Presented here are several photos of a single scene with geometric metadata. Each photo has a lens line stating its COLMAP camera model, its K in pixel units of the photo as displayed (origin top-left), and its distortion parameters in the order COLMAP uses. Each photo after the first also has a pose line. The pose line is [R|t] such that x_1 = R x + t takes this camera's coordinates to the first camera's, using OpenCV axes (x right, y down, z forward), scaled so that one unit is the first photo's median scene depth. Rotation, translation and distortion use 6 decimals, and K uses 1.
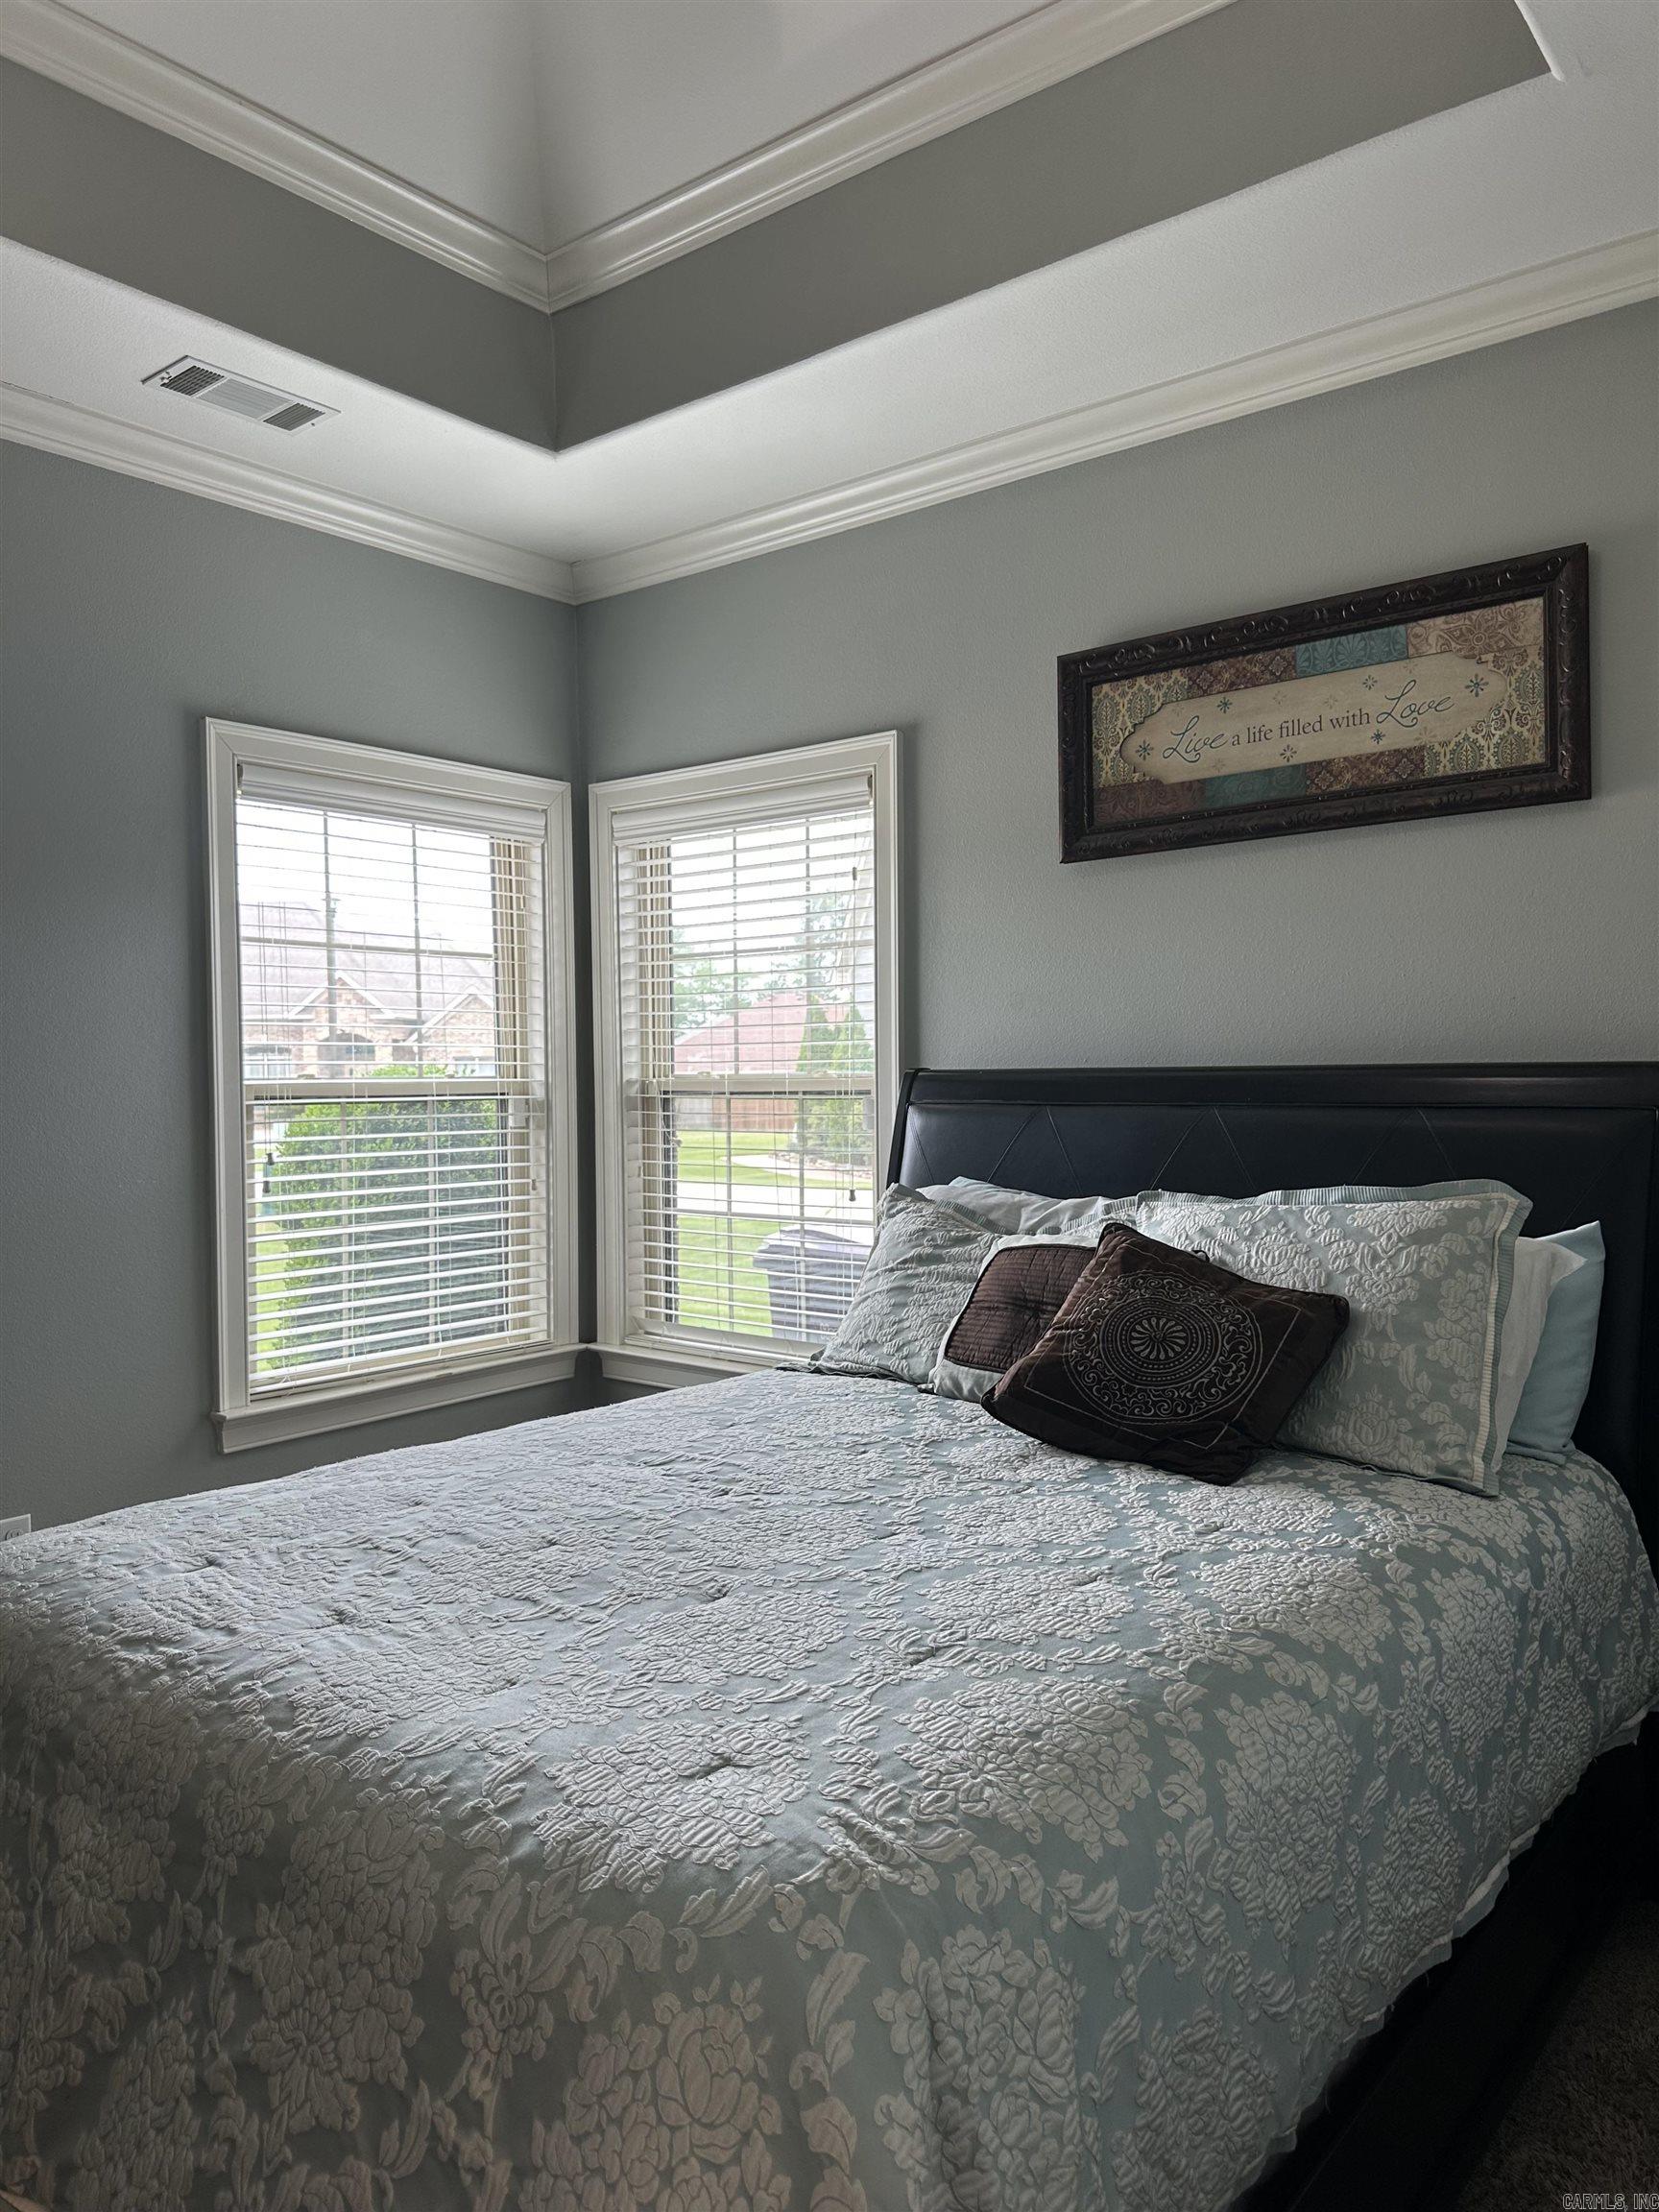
lens RADIAL K [[1550.5, 0, 811.3], [0, 1550.5, 1114.0], [0, 0, 1]] dist [-0.013111, -0.024588]
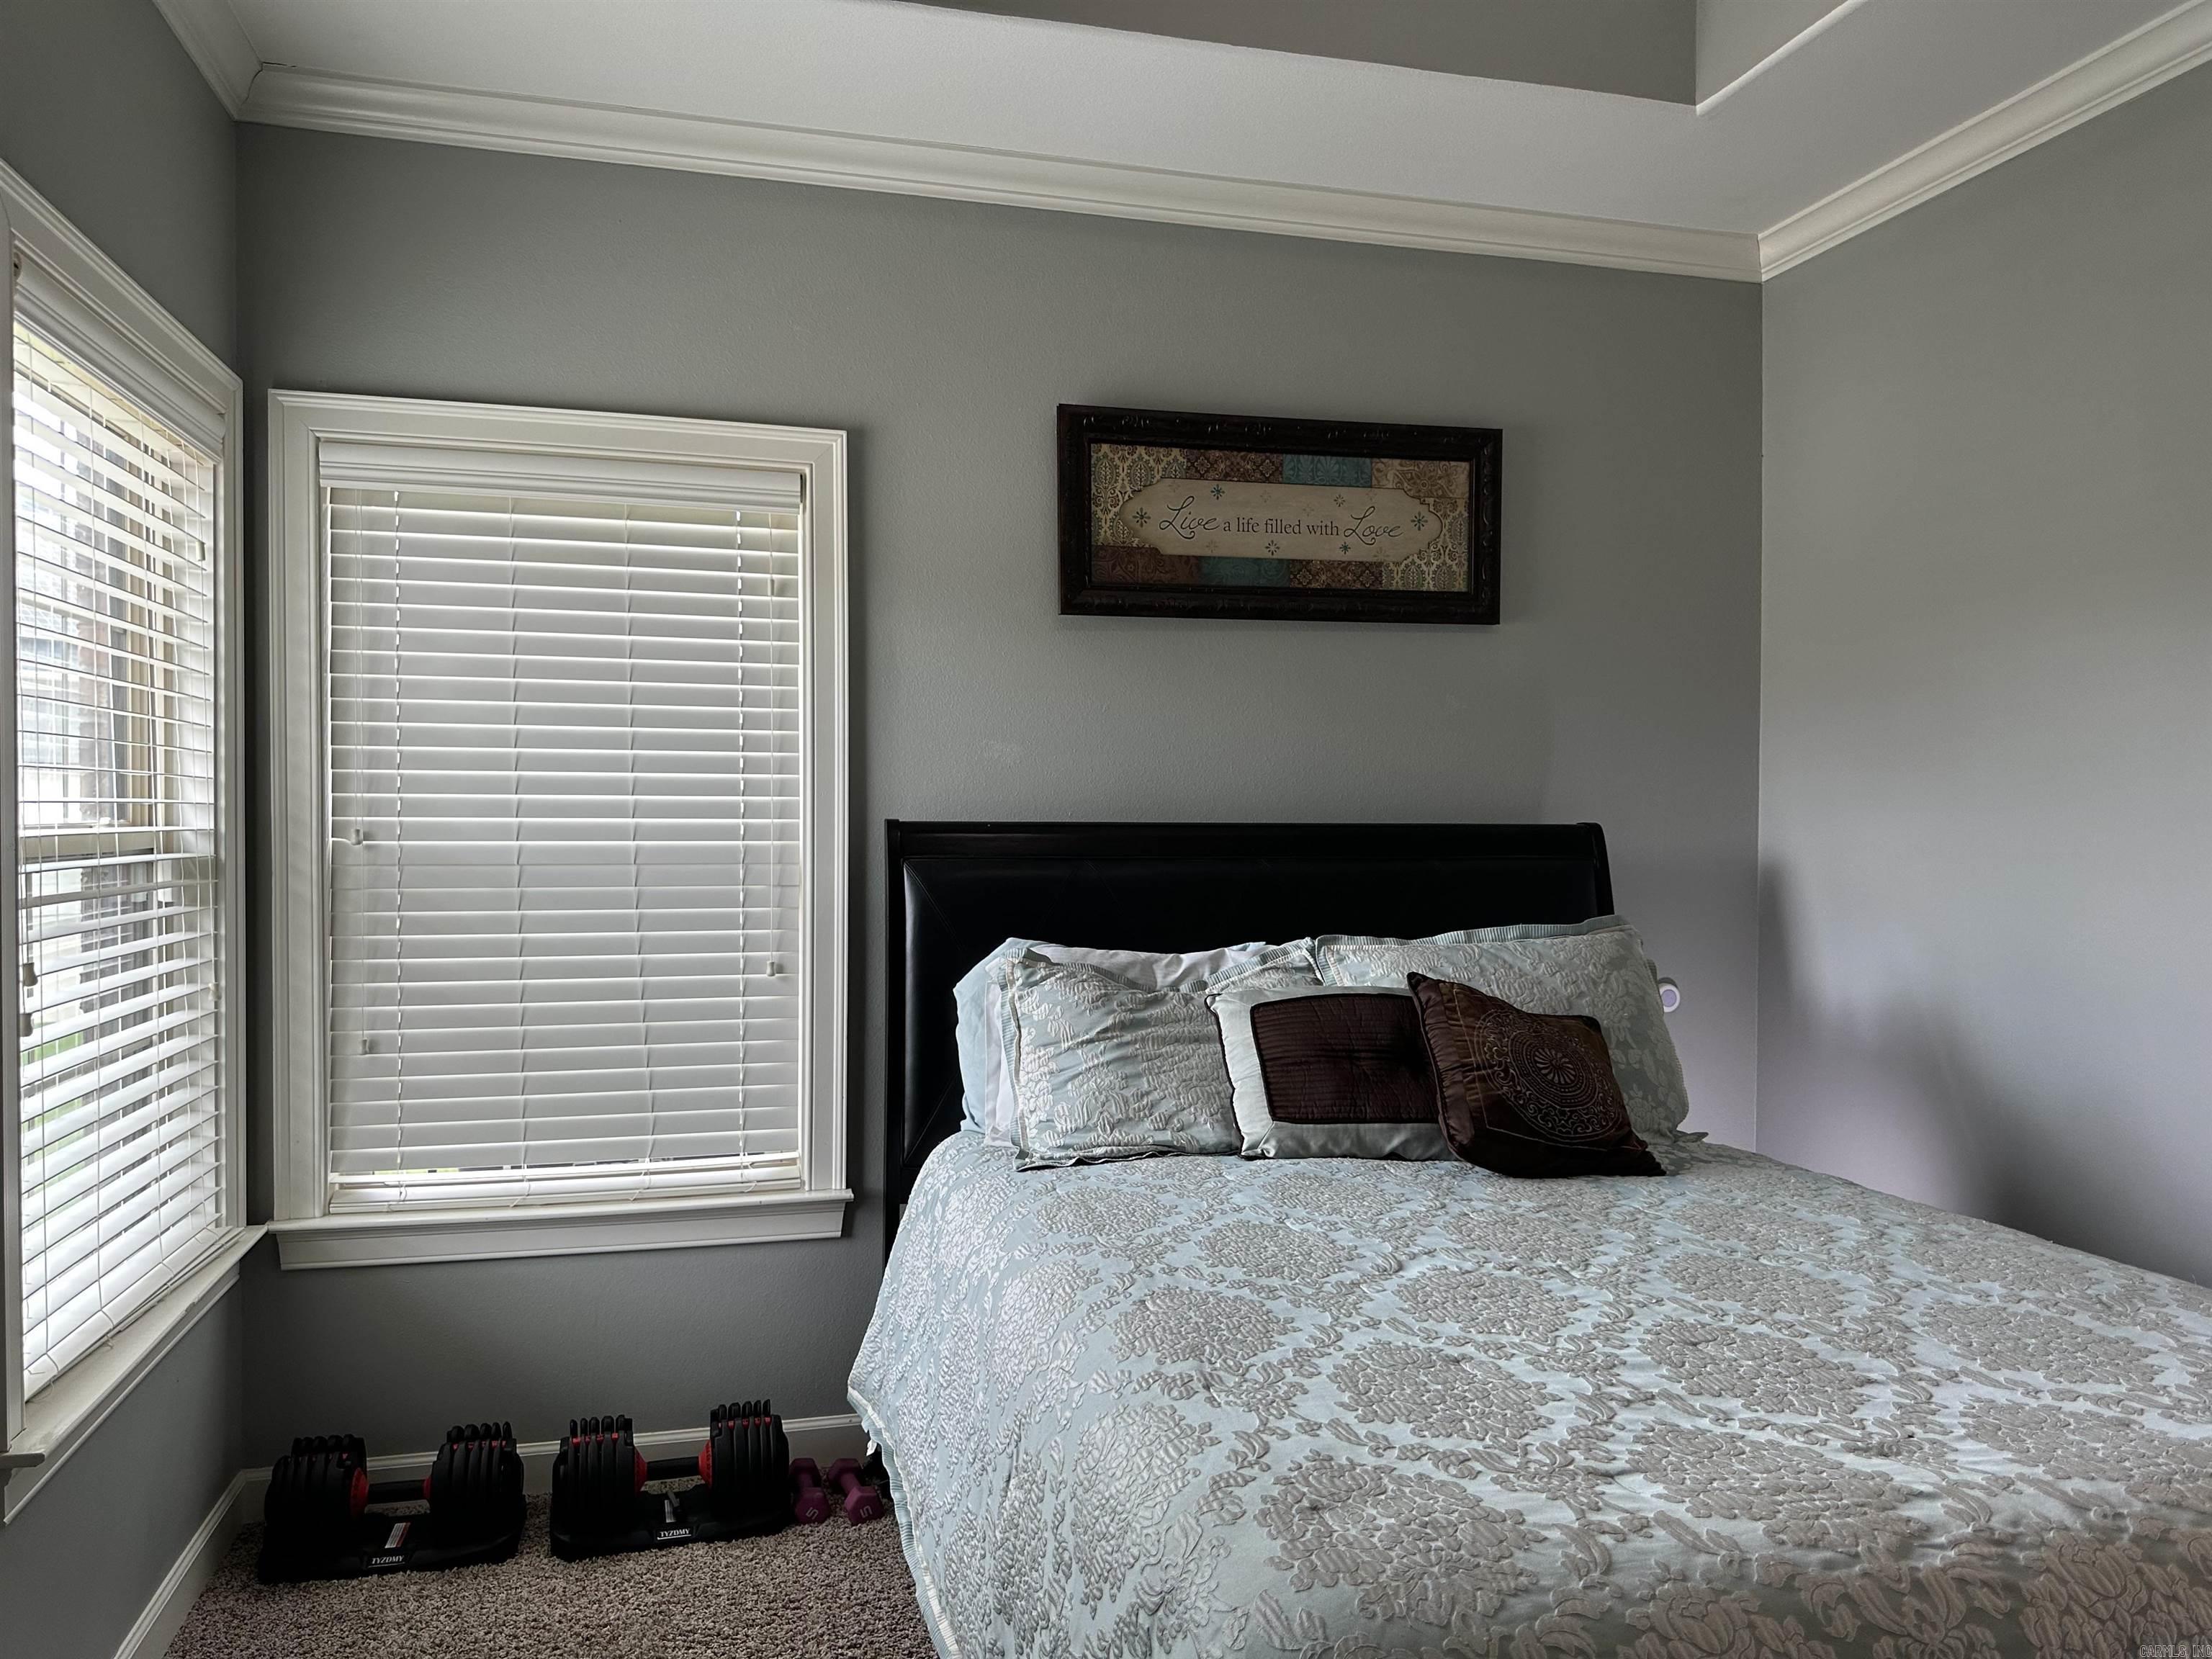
lens RADIAL K [[1550.5, 0, 1100.1], [0, 1550.5, 829.2], [0, 0, 1]] dist [-0.013111, -0.024588]
pose [[0.594275, 0.018653, 0.804046, -0.671124], [0.012473, 0.999397, -0.032404, 0.005807], [-0.804165, 0.029286, 0.593684, 0.445254]]
